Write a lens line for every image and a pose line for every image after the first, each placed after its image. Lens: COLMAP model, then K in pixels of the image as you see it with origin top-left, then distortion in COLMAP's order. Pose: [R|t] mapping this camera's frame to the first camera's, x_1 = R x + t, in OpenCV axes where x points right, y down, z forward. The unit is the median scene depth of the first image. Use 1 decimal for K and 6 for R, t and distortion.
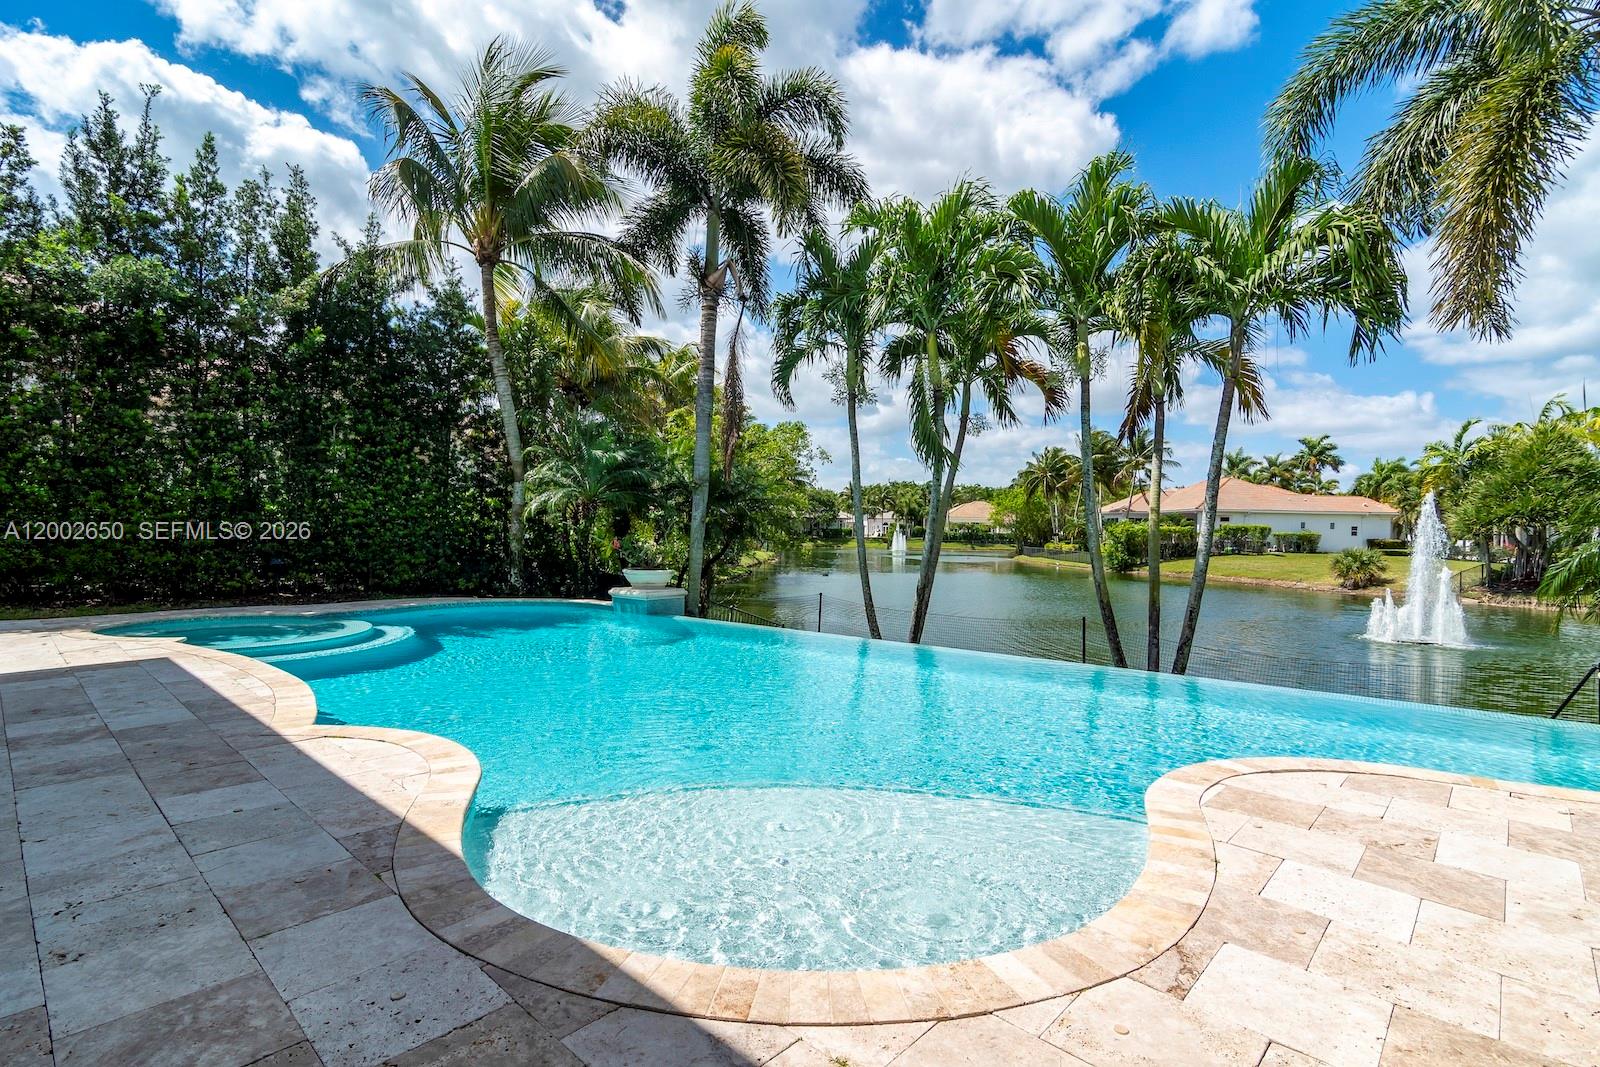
lens RADIAL K [[792.8, 0, 784.7], [0, 792.8, 538.0], [0, 0, 1]] dist [-0.006250, 0.002252]
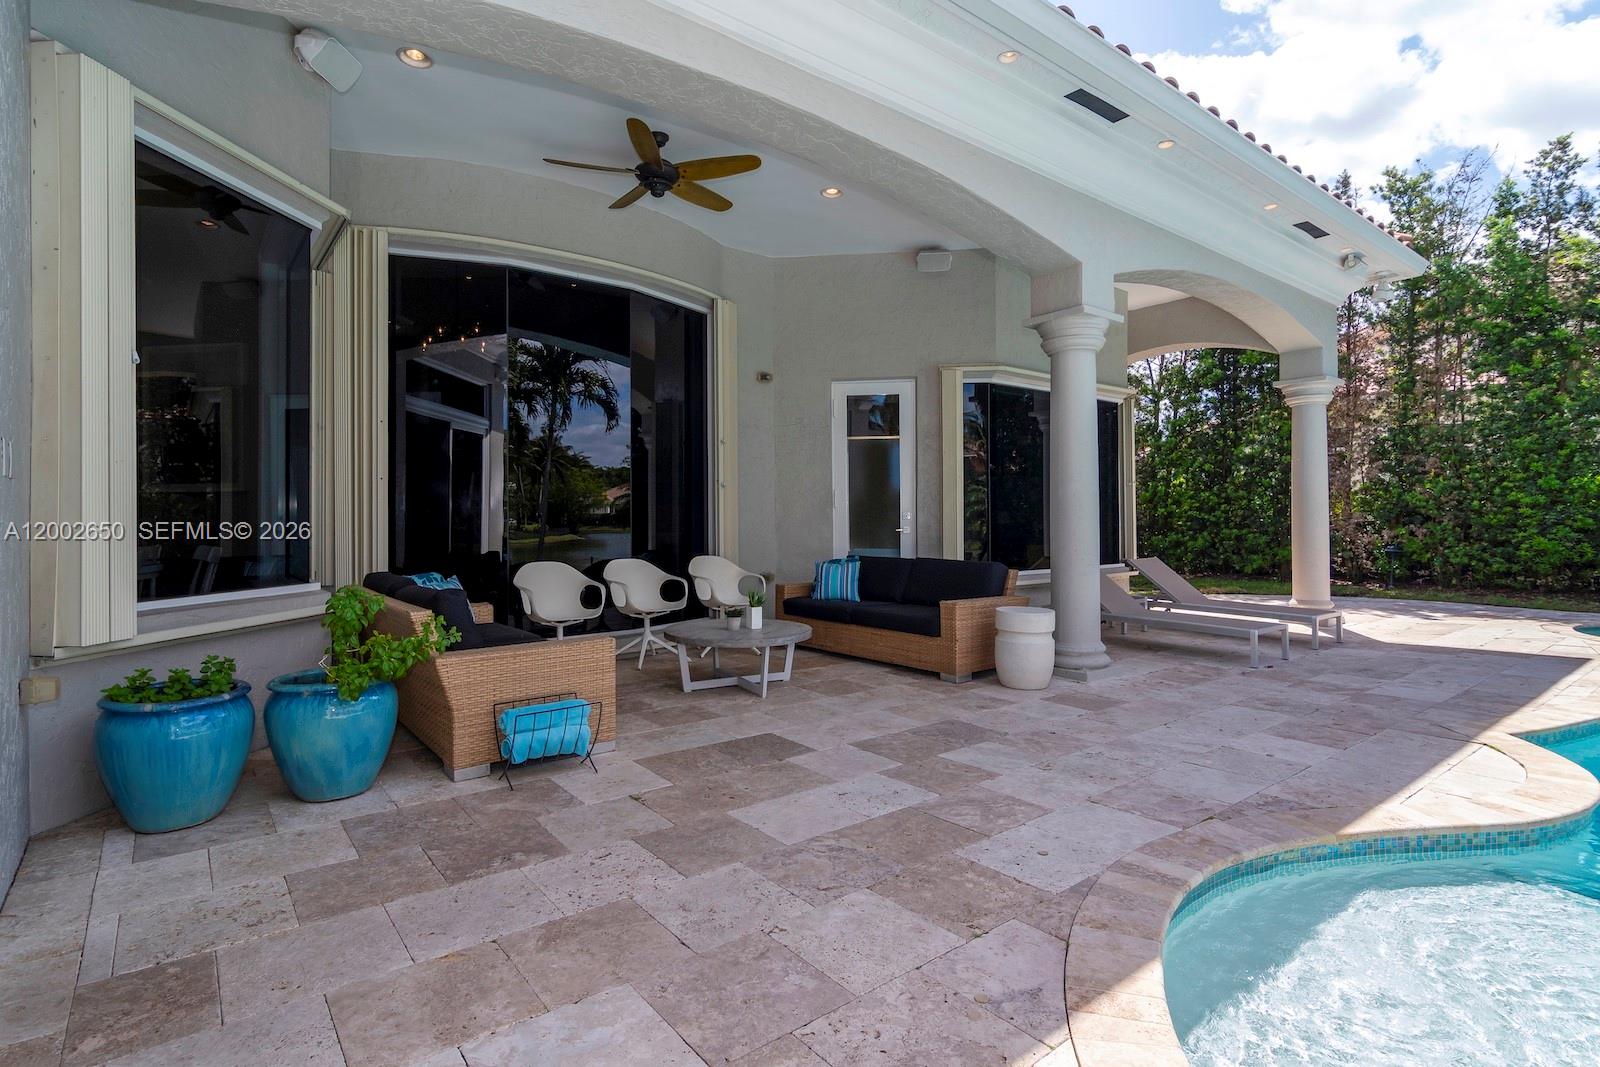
lens RADIAL K [[792.8, 0, 807.8], [0, 792.8, 522.0], [0, 0, 1]] dist [-0.006250, 0.002252]
pose [[-0.148375, -0.012502, -0.988852, 0.157306], [-0.006353, 0.999912, -0.011689, 0.004864], [0.988911, 0.004548, -0.148441, 0.136267]]
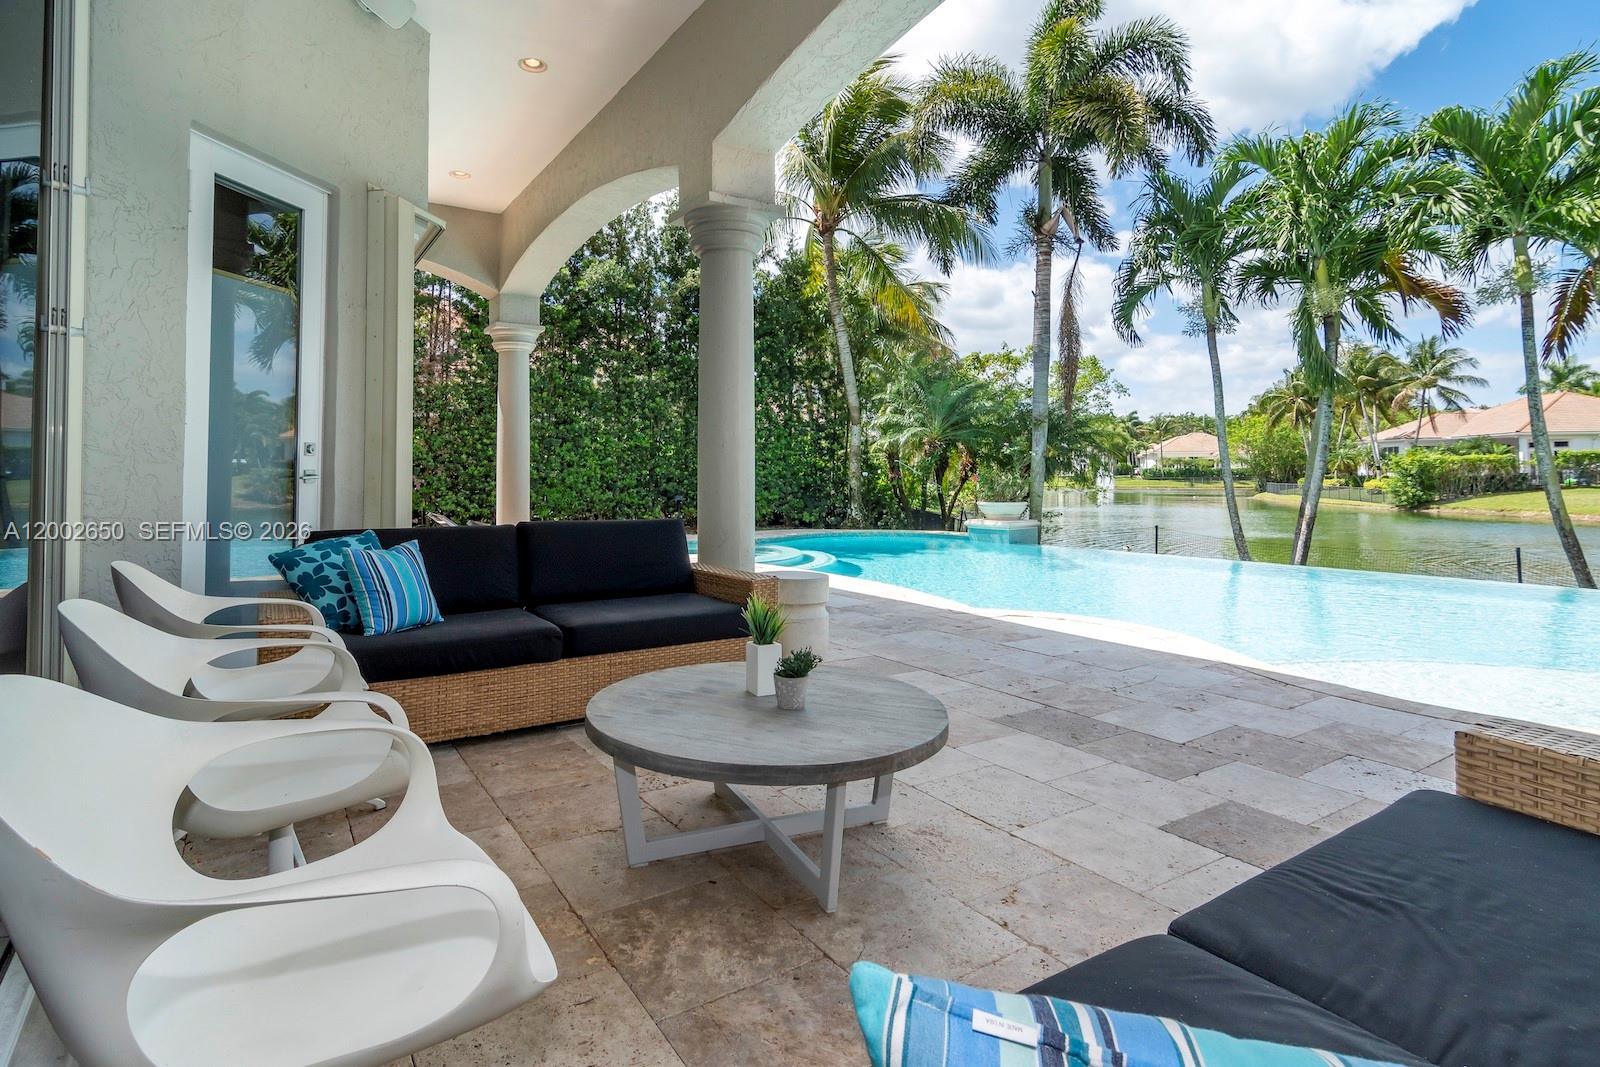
lens RADIAL K [[792.8, 0, 745.9], [0, 792.8, 454.6], [0, 0, 1]] dist [-0.006250, 0.002252]
pose [[0.960043, -0.026794, -0.278567, -0.194320], [0.017647, 0.999221, -0.035294, 0.008042], [0.279296, 0.028968, 0.959768, -0.121725]]
